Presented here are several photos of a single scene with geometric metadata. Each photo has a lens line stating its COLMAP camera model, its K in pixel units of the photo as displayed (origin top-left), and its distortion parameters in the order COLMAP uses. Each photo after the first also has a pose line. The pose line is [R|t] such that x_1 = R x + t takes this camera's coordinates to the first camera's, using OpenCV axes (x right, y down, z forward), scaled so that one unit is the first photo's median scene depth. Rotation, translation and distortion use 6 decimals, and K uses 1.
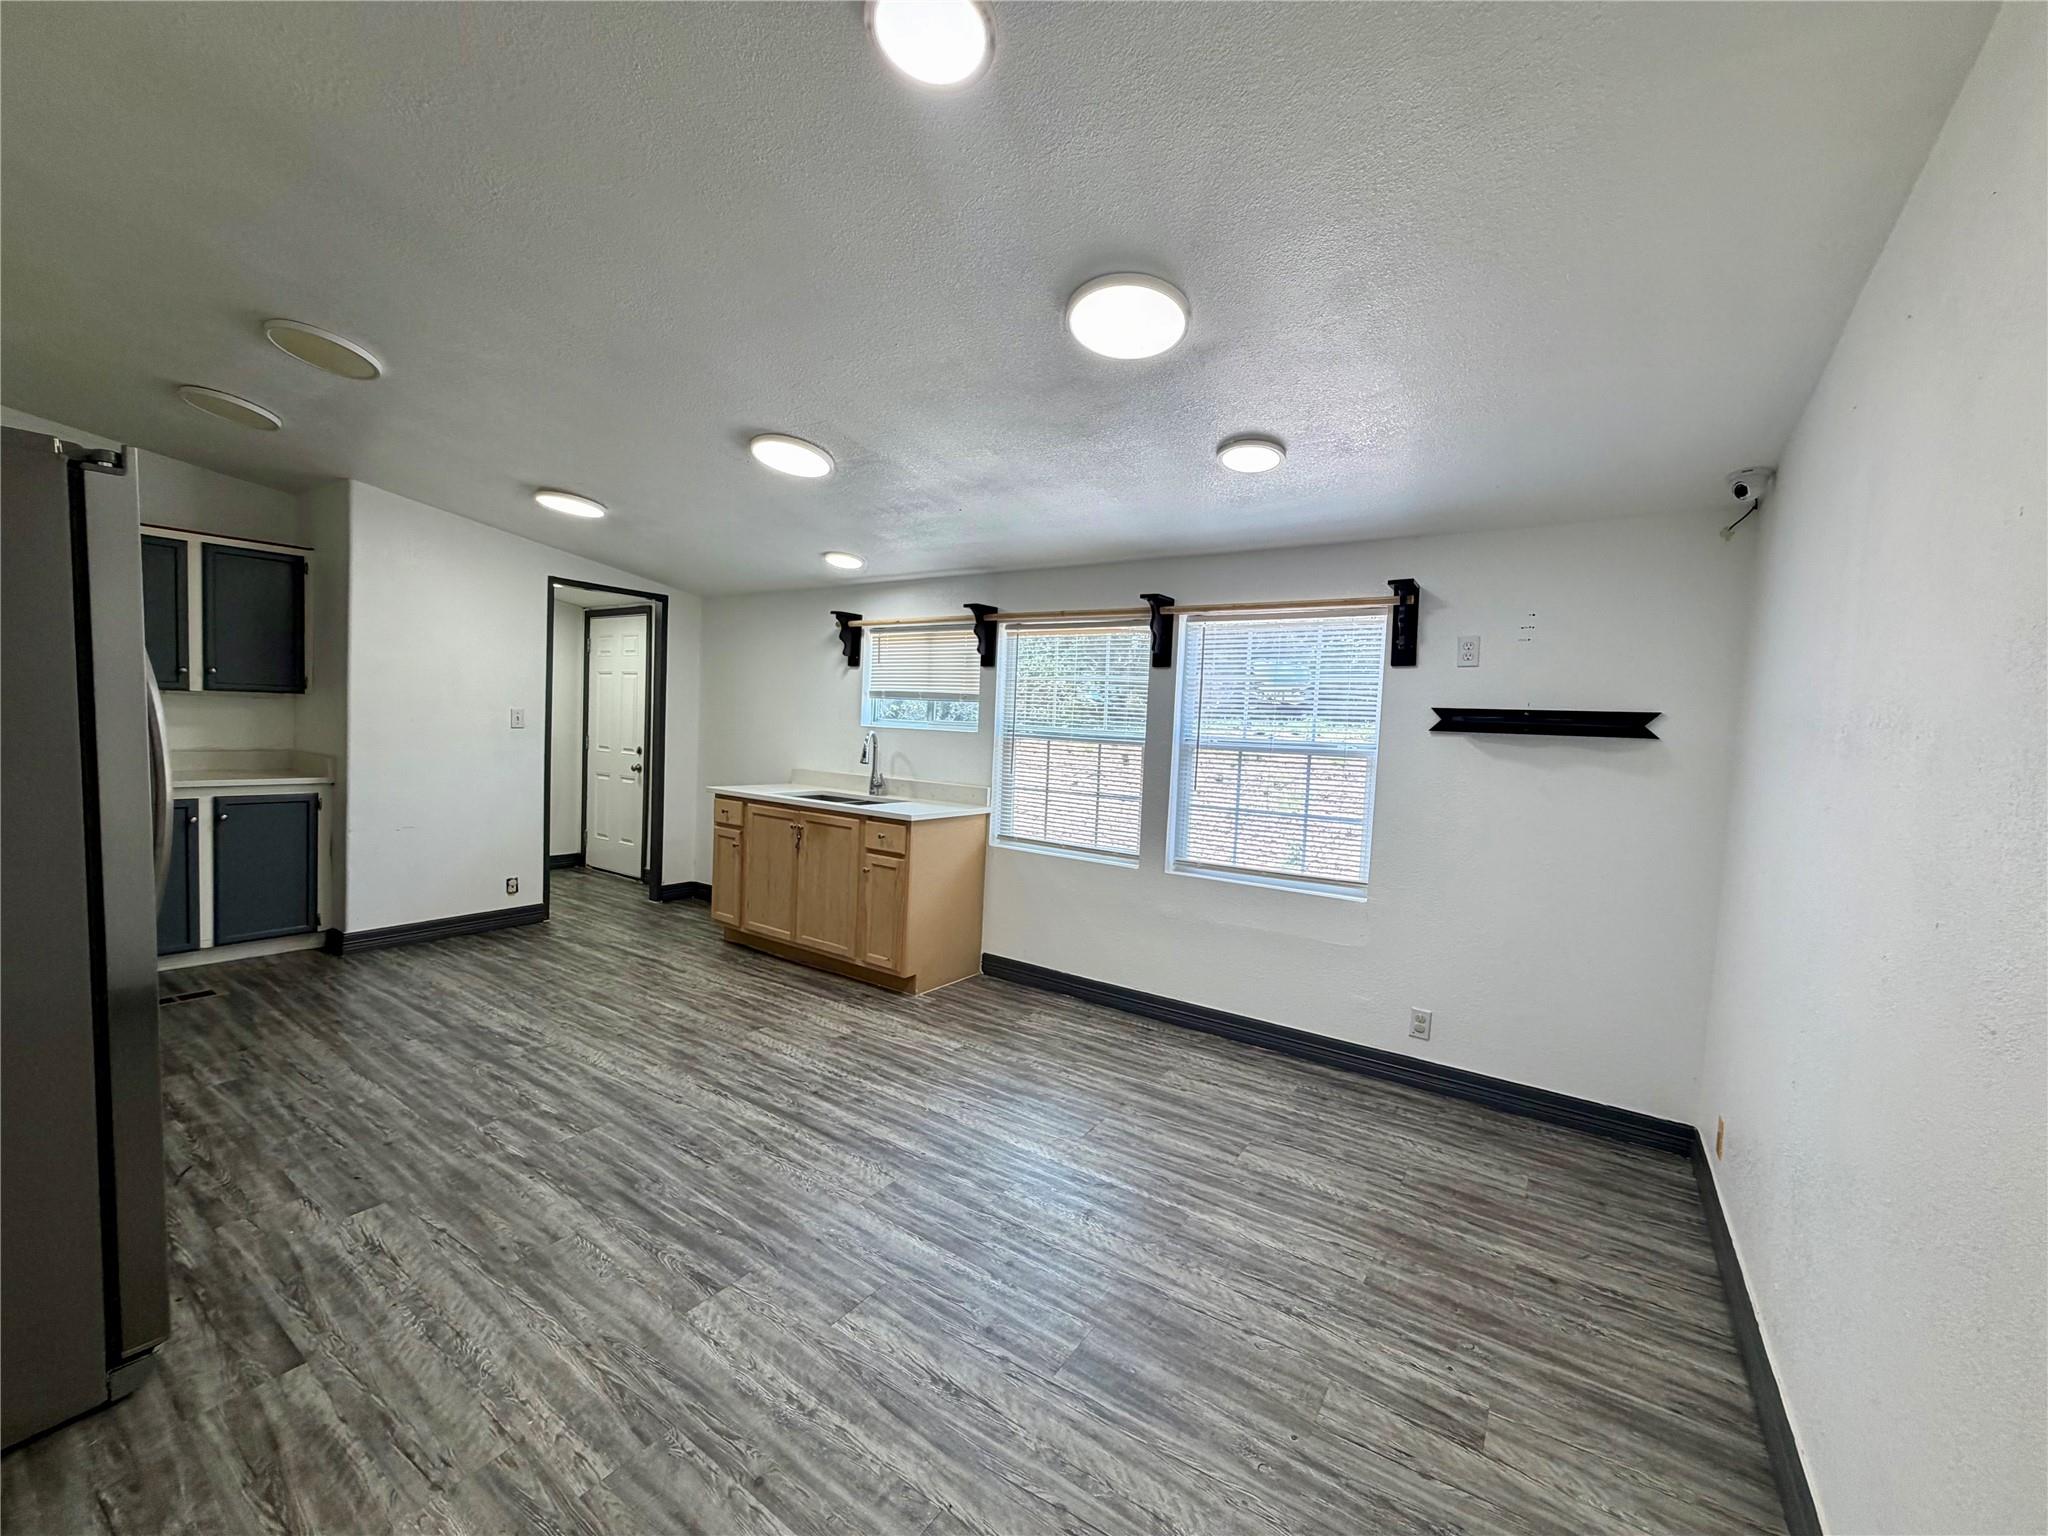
lens RADIAL K [[815.2, 0, 1018.1], [0, 815.2, 768.7], [0, 0, 1]] dist [0.000951, 0.000053]
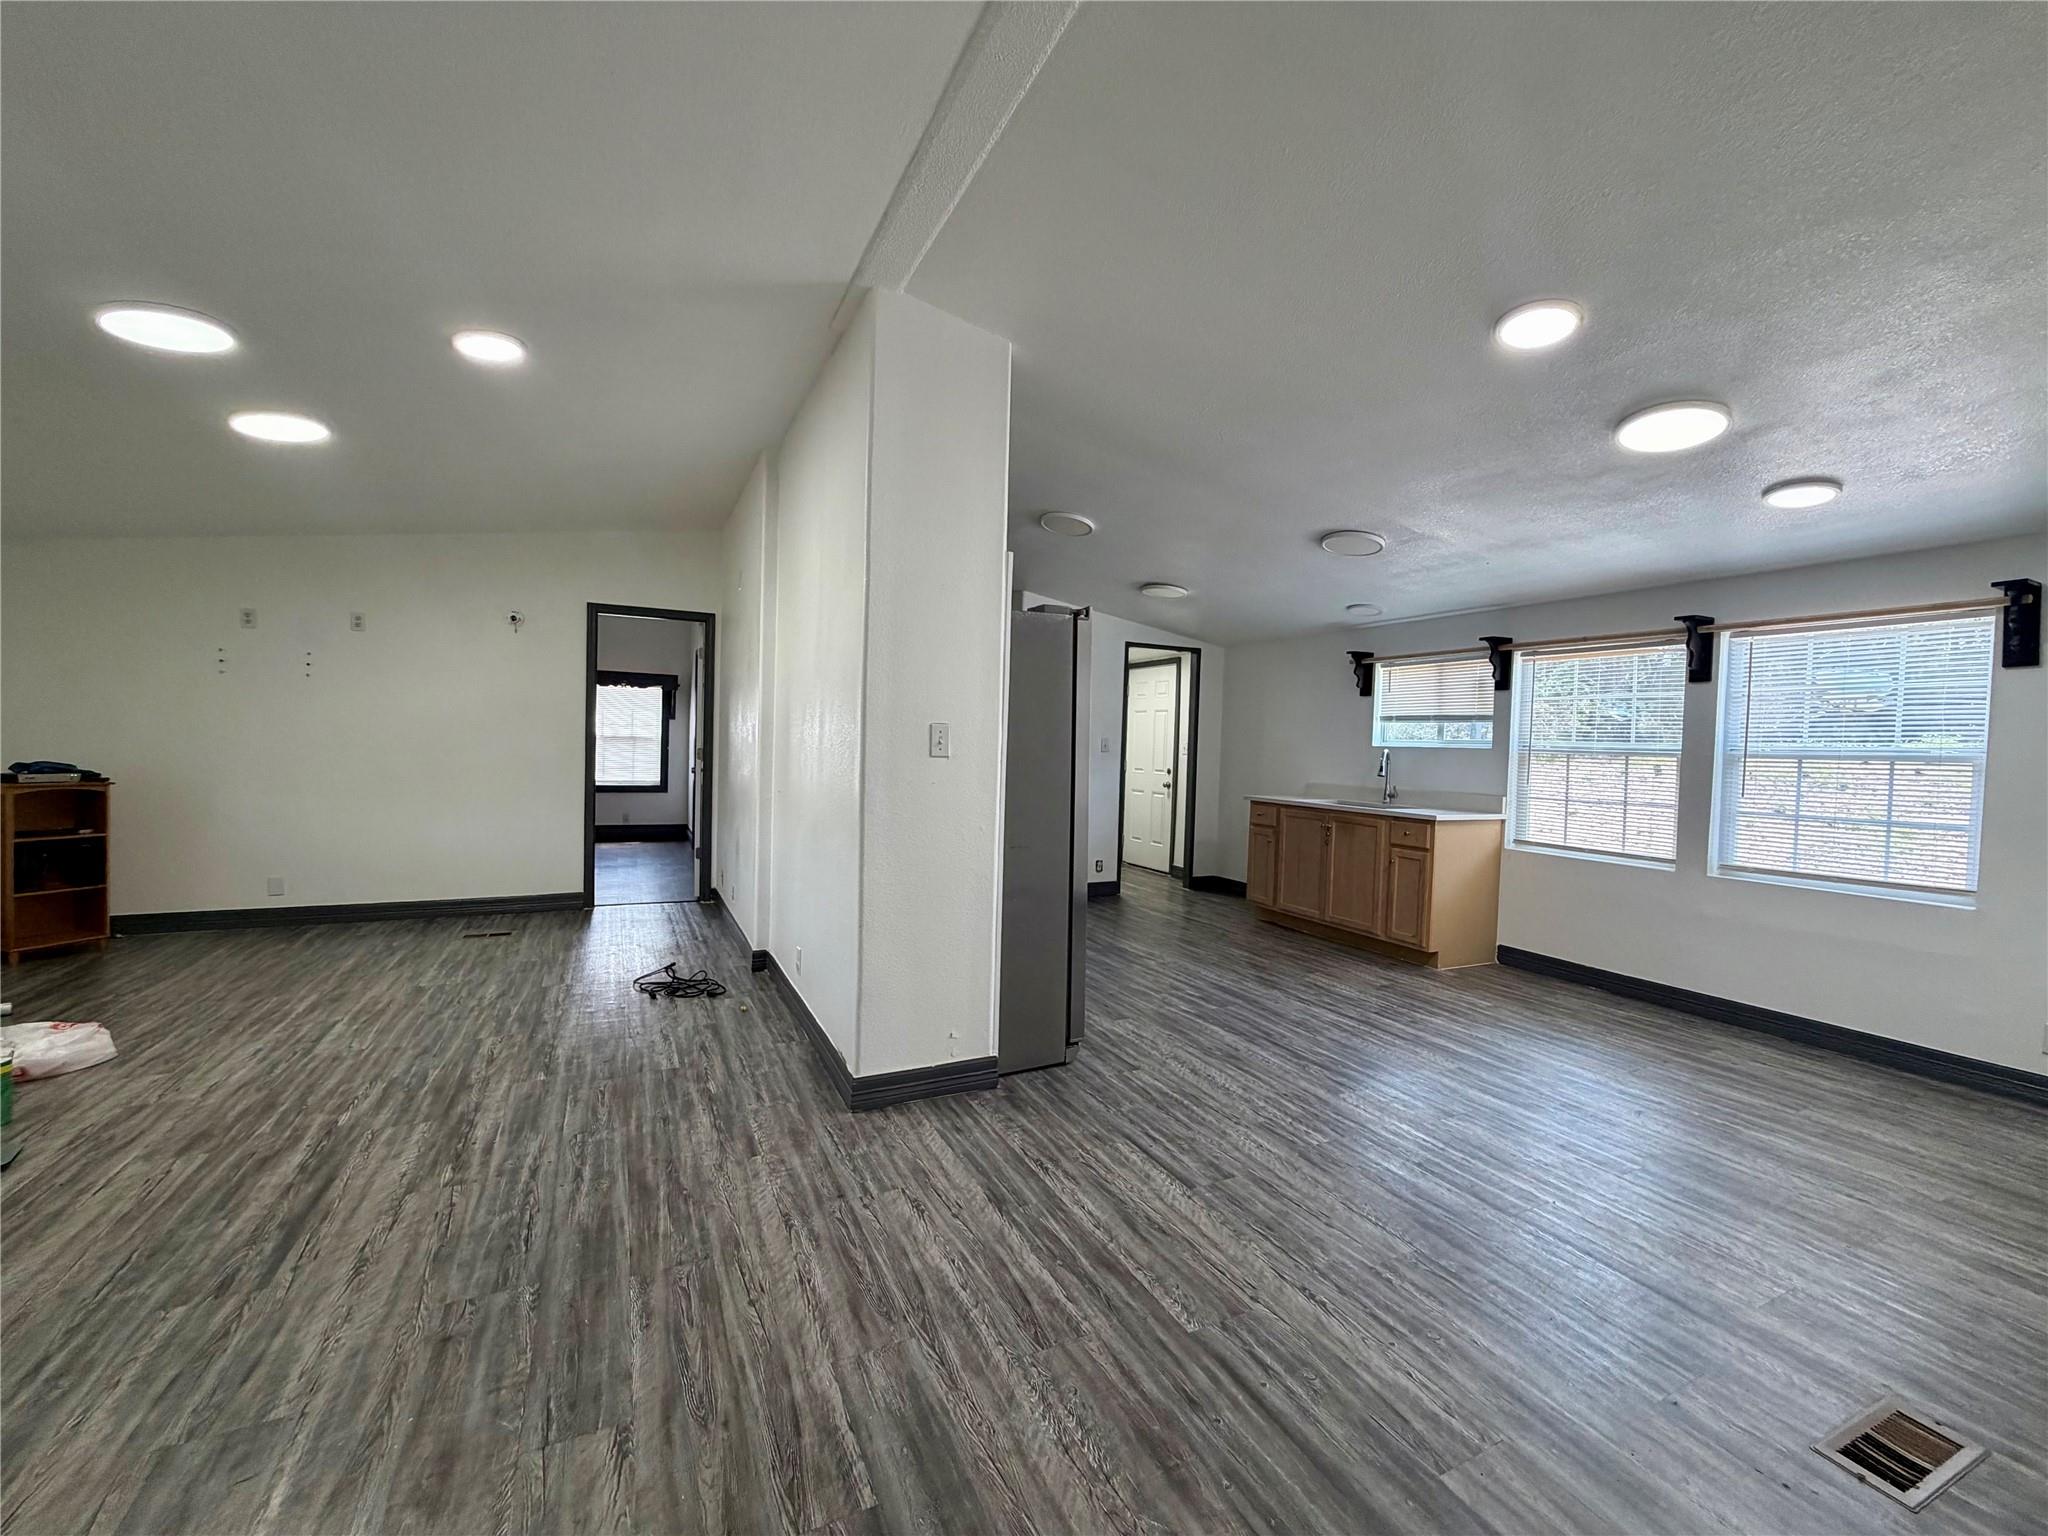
lens RADIAL K [[815.2, 0, 1018.1], [0, 815.2, 768.7], [0, 0, 1]] dist [0.000951, 0.000053]
pose [[0.871690, -0.005101, -0.490031, -0.092829], [-0.016034, 0.999114, -0.038921, 0.052371], [0.489795, 0.041784, 0.870836, -0.424286]]
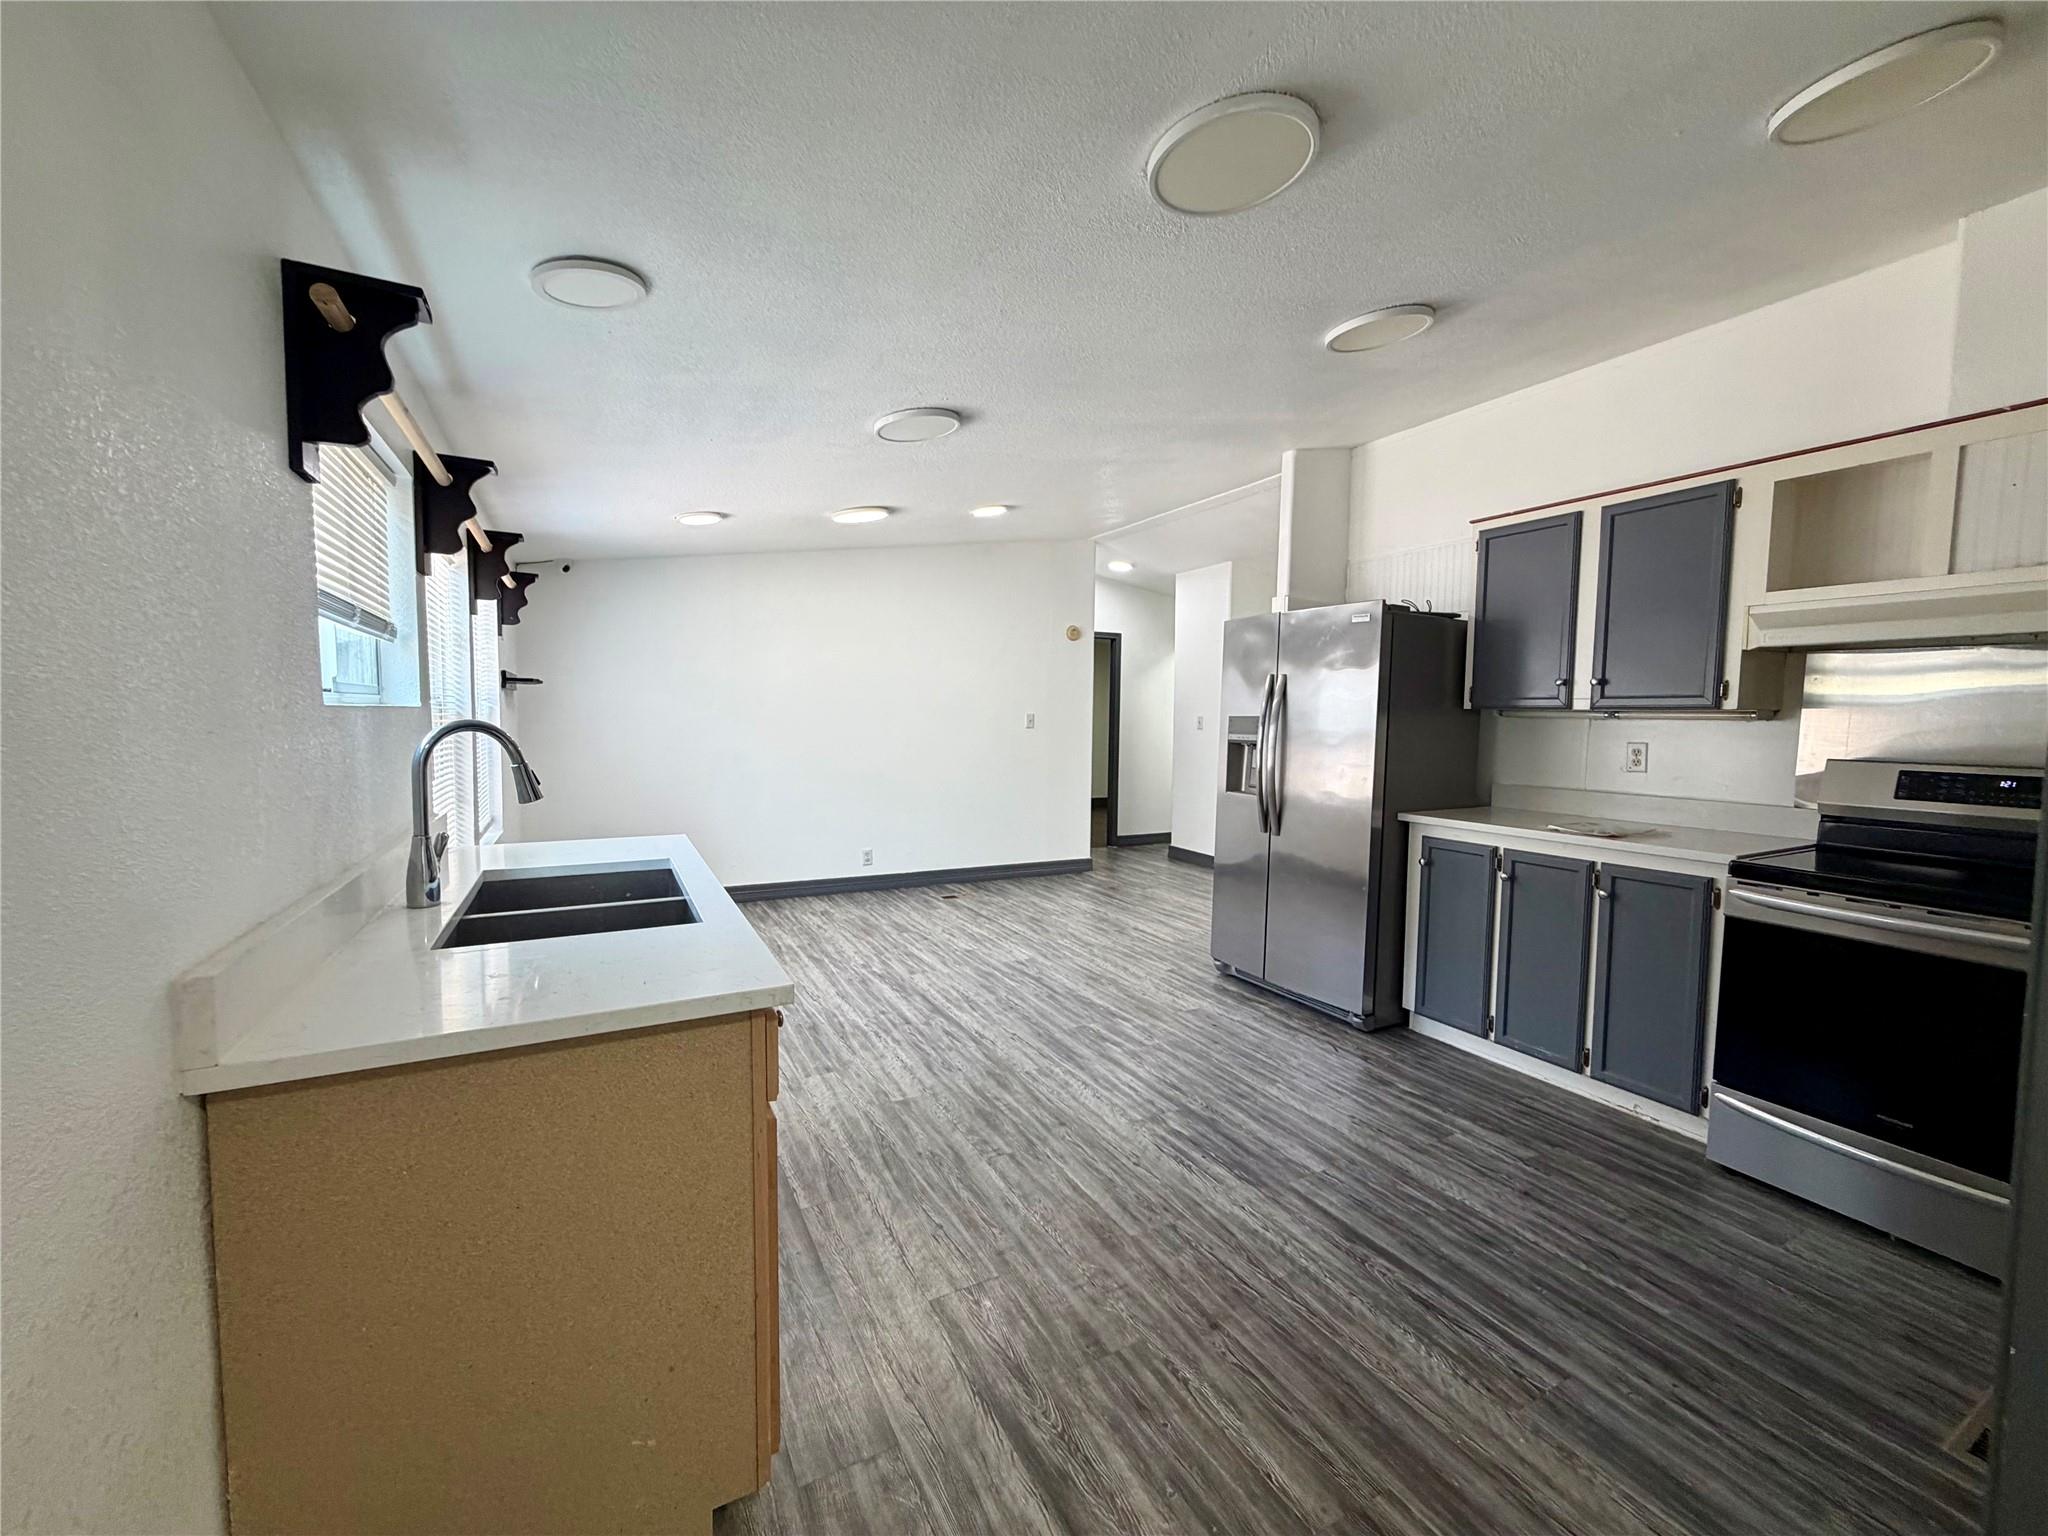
lens RADIAL K [[815.2, 0, 1018.1], [0, 815.2, 768.7], [0, 0, 1]] dist [0.000951, 0.000053]
pose [[-0.882610, -0.087070, 0.461972, -0.807624], [-0.026987, 0.990462, 0.135116, -0.114453], [-0.469330, 0.106787, -0.876542, 1.722309]]
